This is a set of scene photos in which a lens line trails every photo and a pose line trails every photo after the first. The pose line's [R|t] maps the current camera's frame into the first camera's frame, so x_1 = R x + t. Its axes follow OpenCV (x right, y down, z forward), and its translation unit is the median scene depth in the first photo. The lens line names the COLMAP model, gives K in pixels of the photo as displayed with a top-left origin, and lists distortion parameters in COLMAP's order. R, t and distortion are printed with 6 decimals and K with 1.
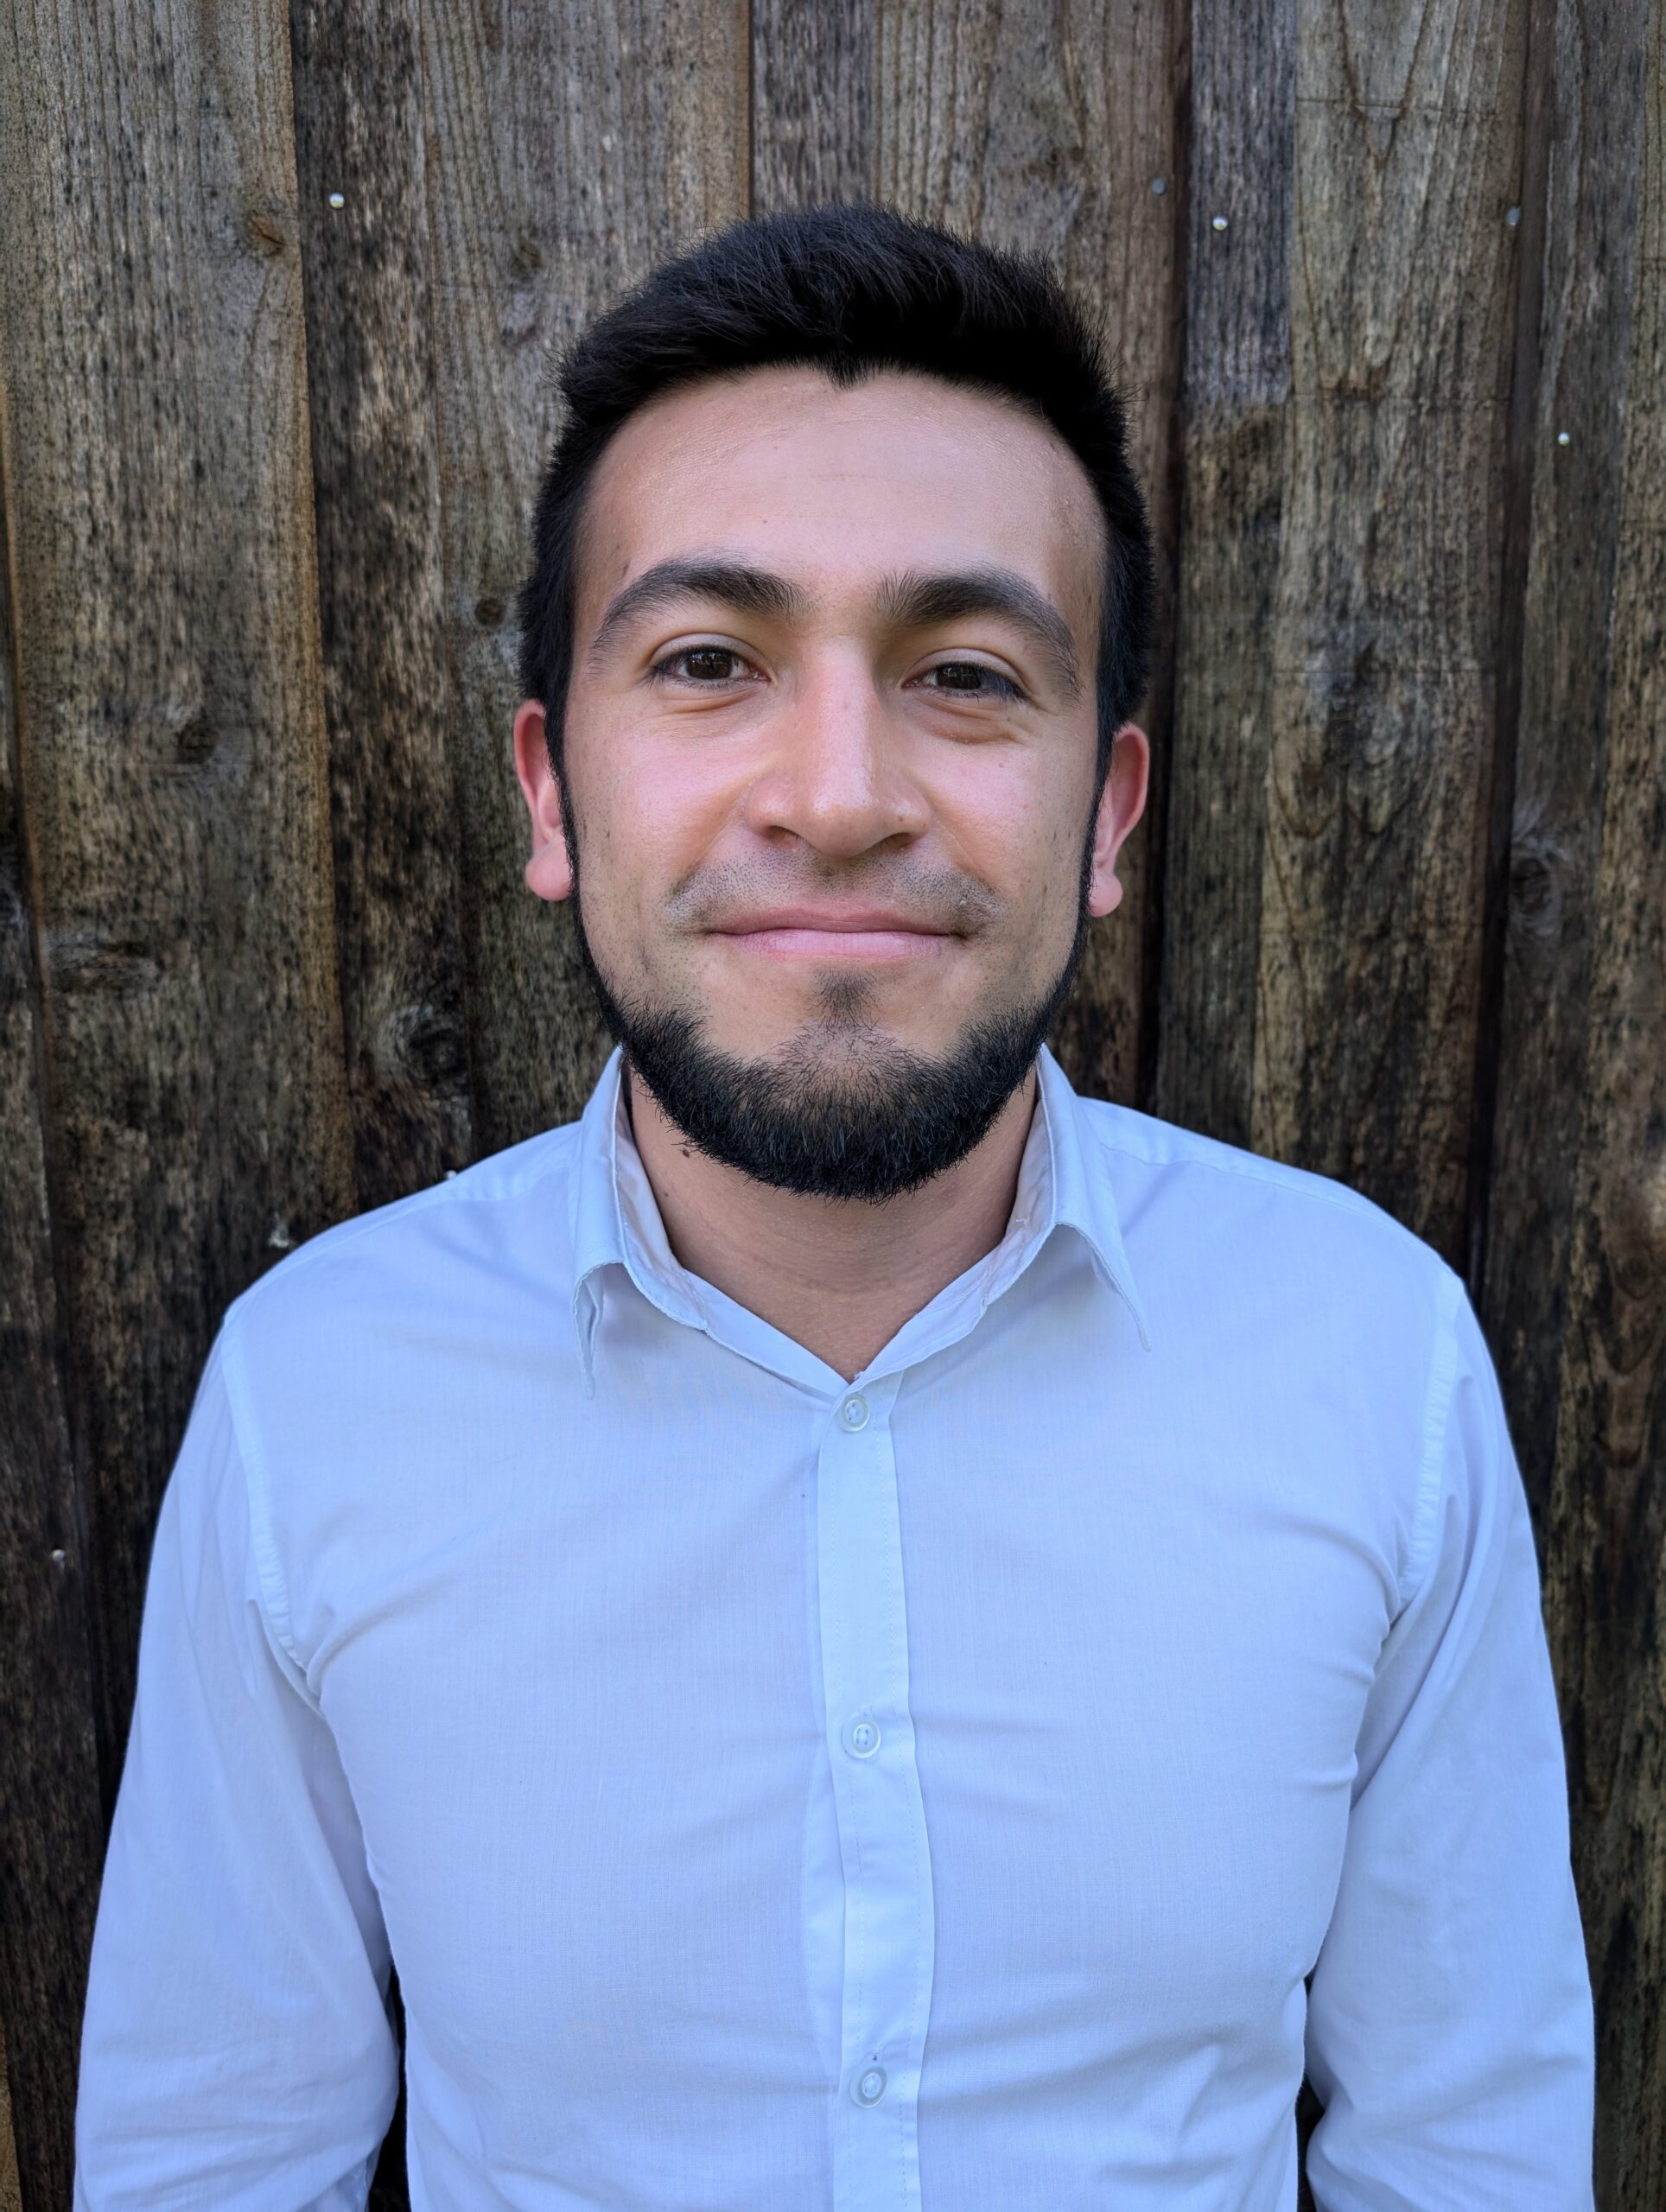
lens RADIAL K [[1596.1, 0, 839.9], [0, 1596.1, 1085.0], [0, 0, 1]] dist [-0.016755, 0.007590]
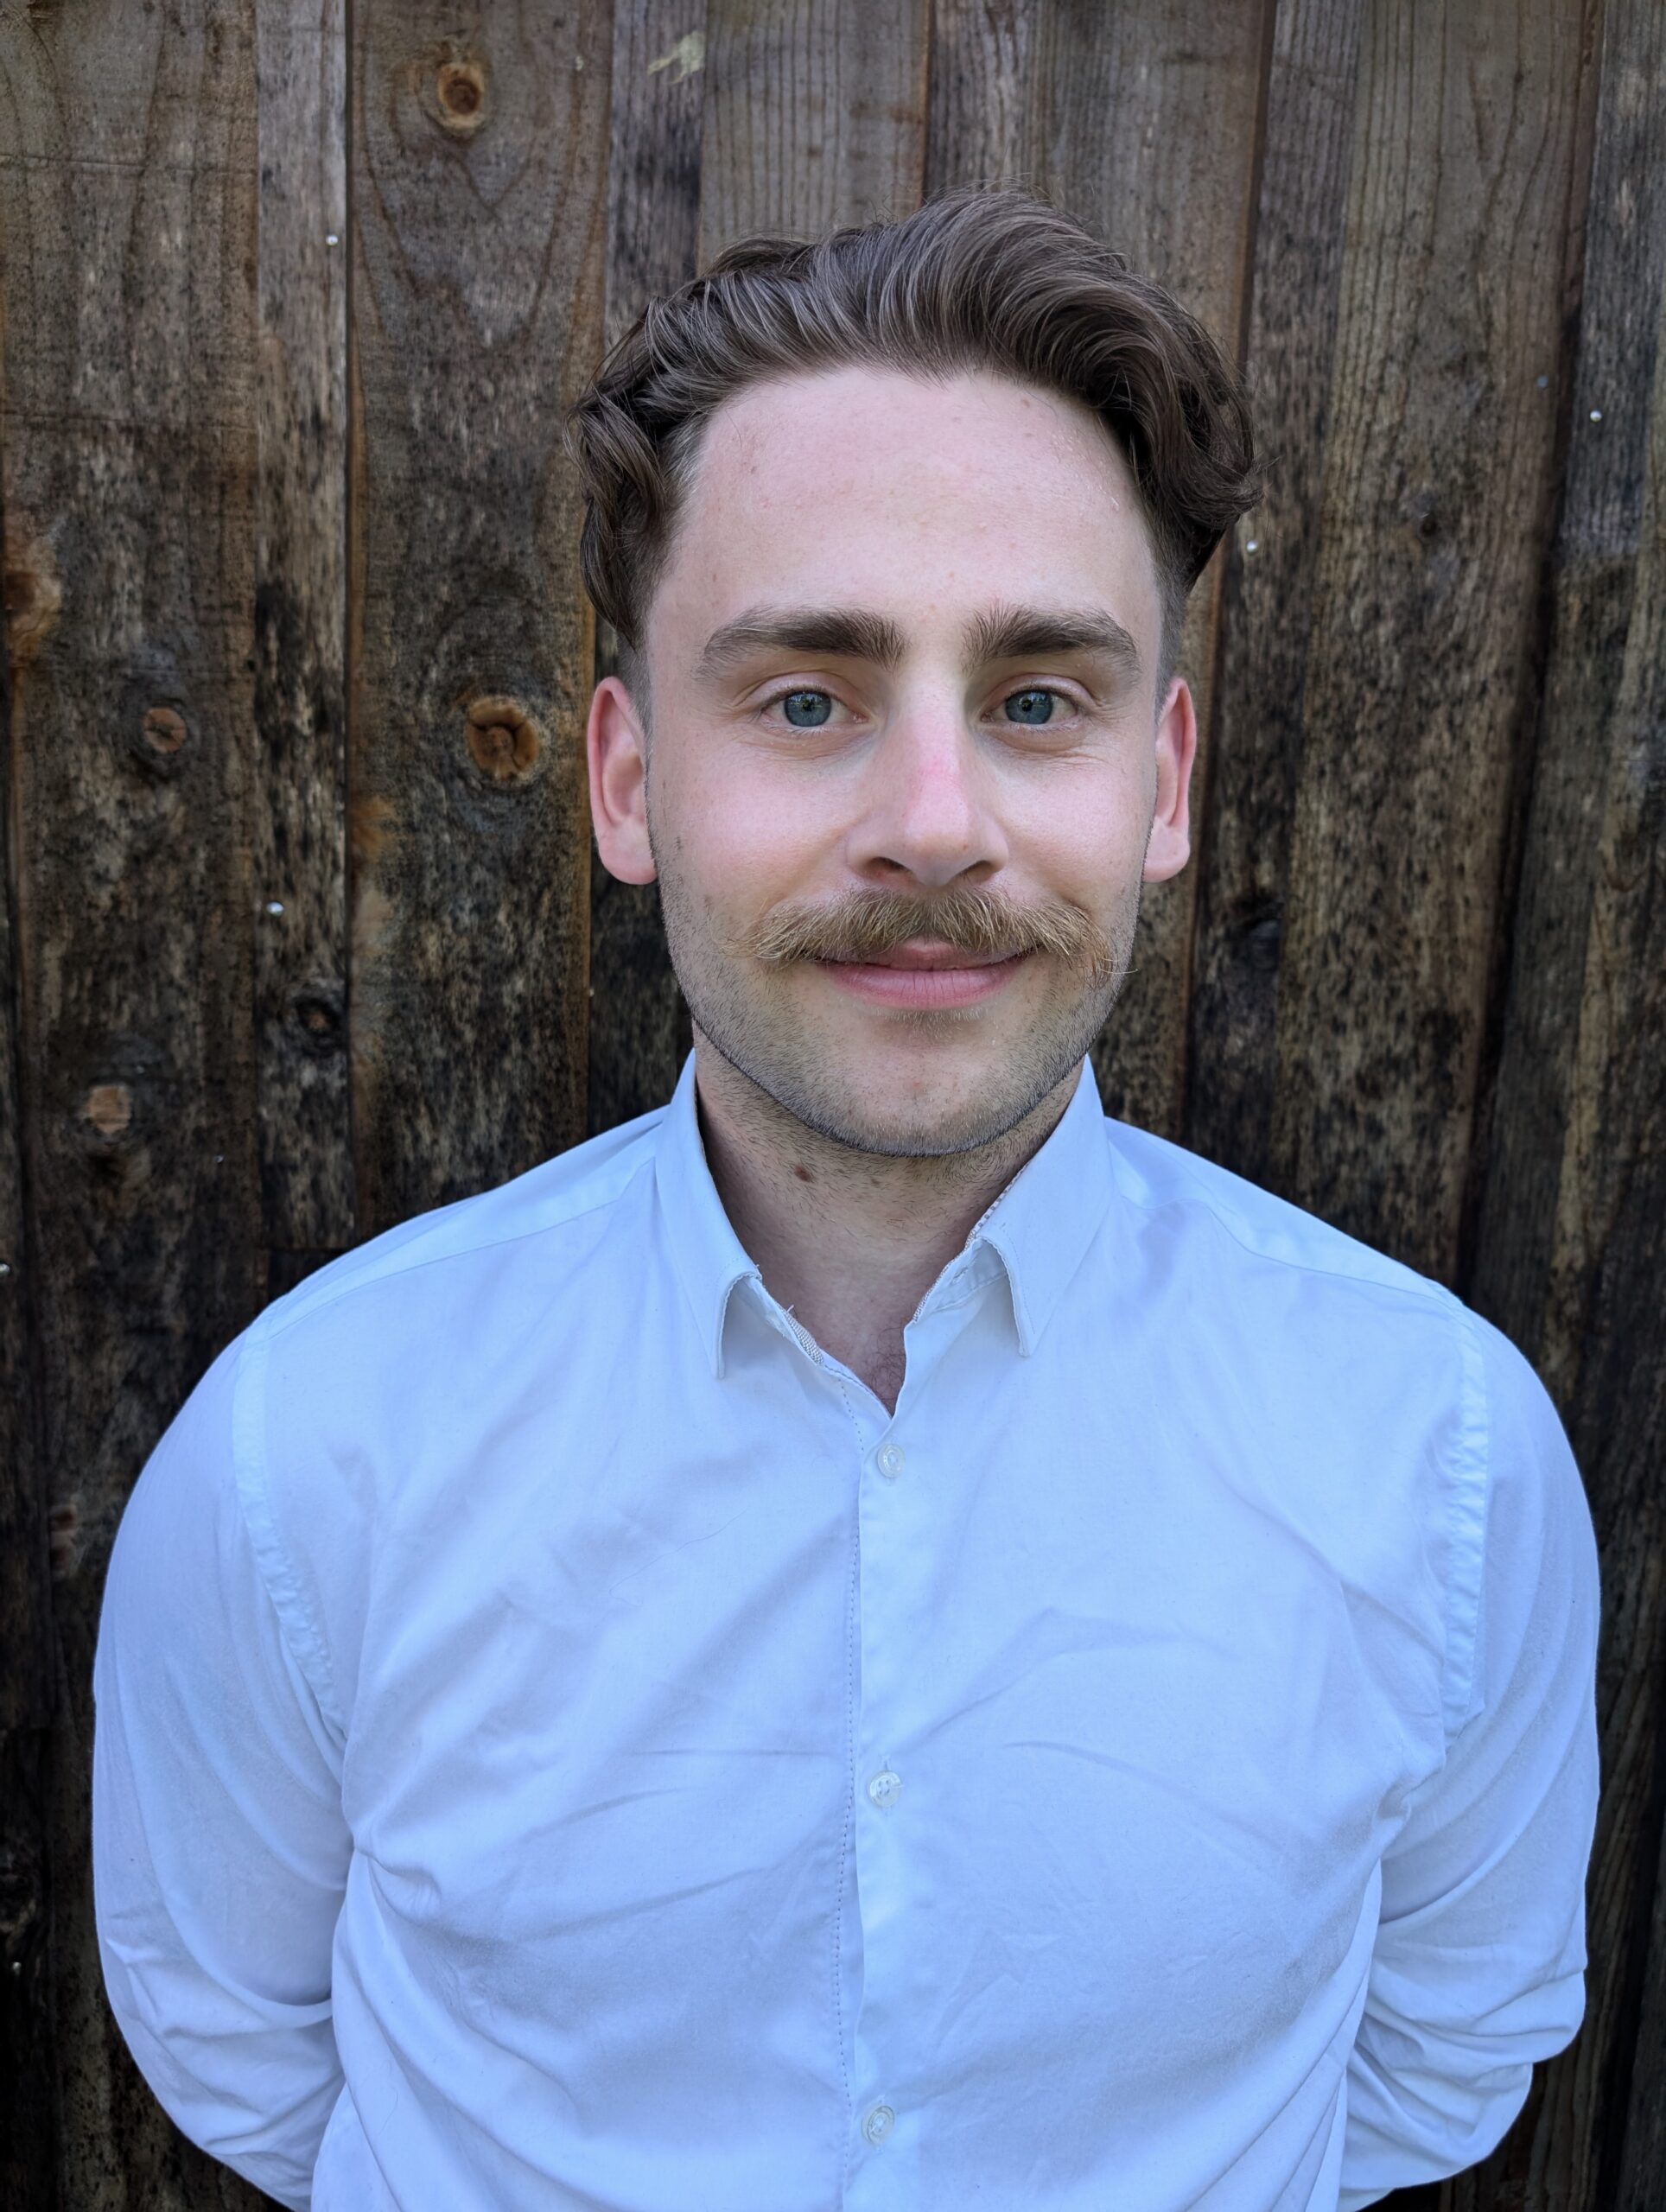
lens RADIAL K [[1596.1, 0, 850.3], [0, 1596.1, 1077.2], [0, 0, 1]] dist [-0.016755, 0.007590]
pose [[0.997185, 0.053166, -0.052871, -0.278656], [-0.053512, 0.998554, -0.005144, 0.036399], [0.052522, 0.007959, 0.998588, -0.332020]]
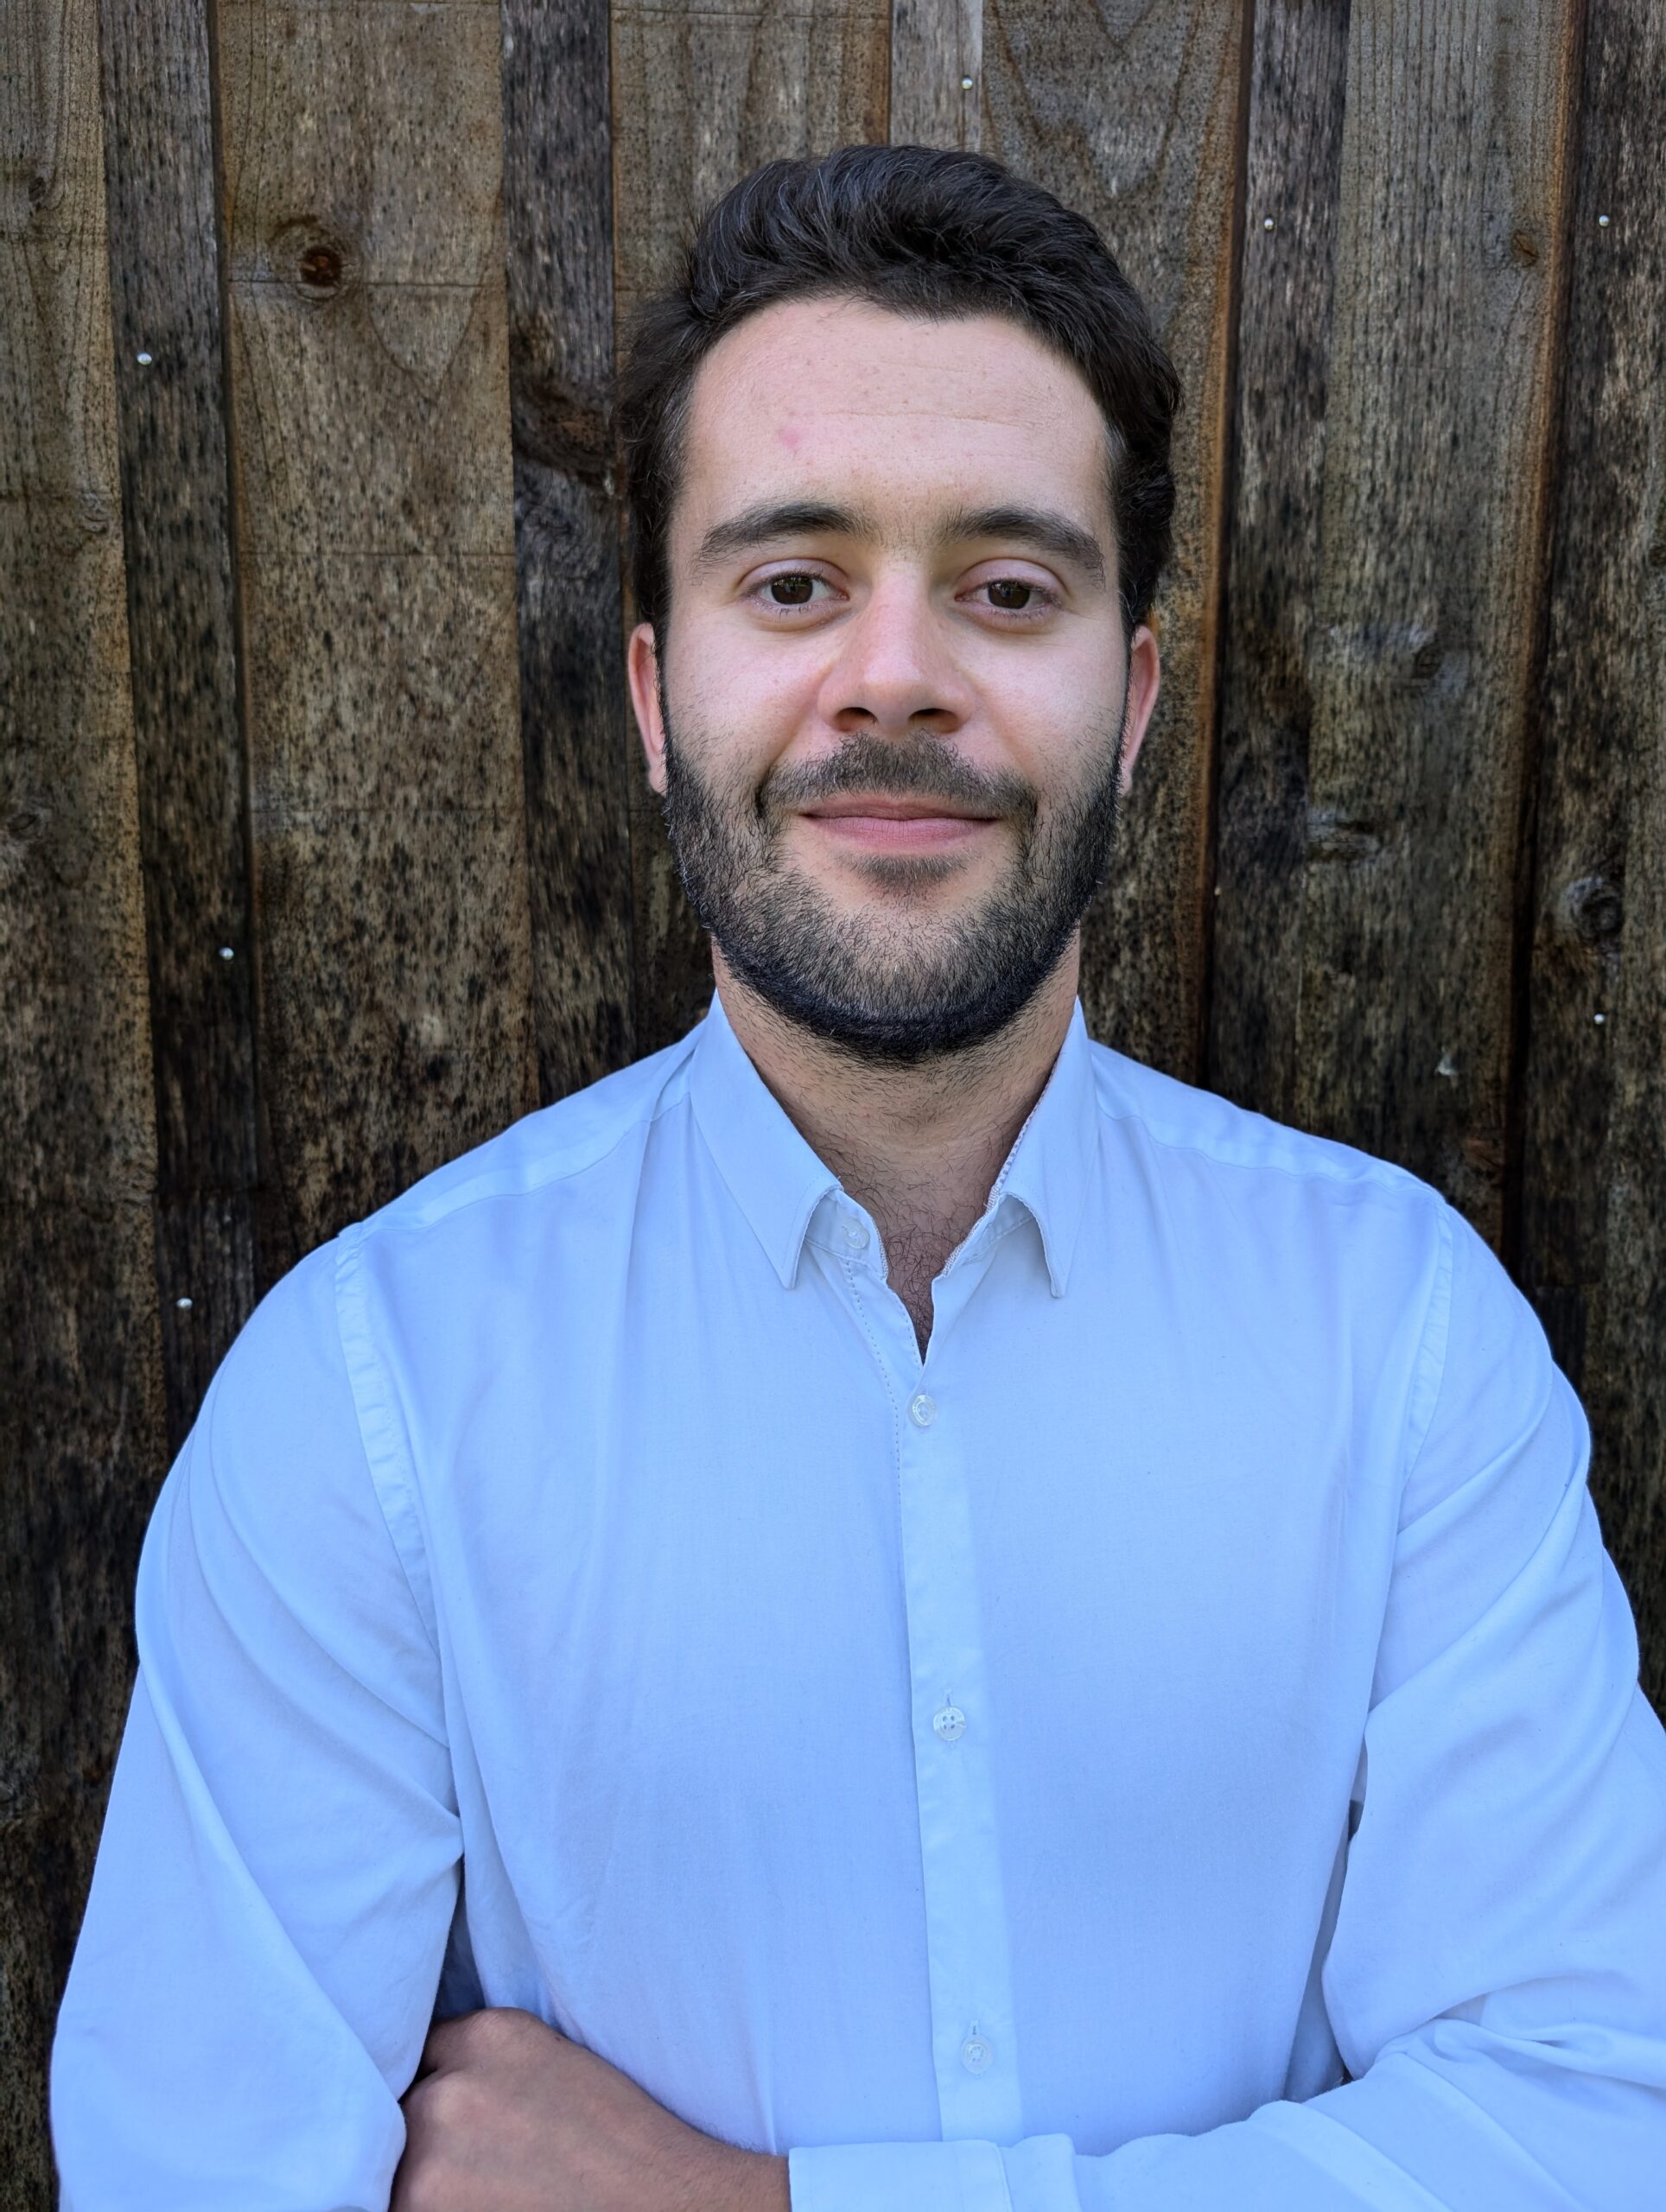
lens RADIAL K [[1596.1, 0, 848.5], [0, 1596.1, 1109.6], [0, 0, 1]] dist [-0.016755, 0.007590]
pose [[0.994017, 0.027427, -0.105726, -0.712079], [-0.026143, 0.999567, 0.013511, 0.130129], [0.106051, -0.010666, 0.994303, -0.288917]]
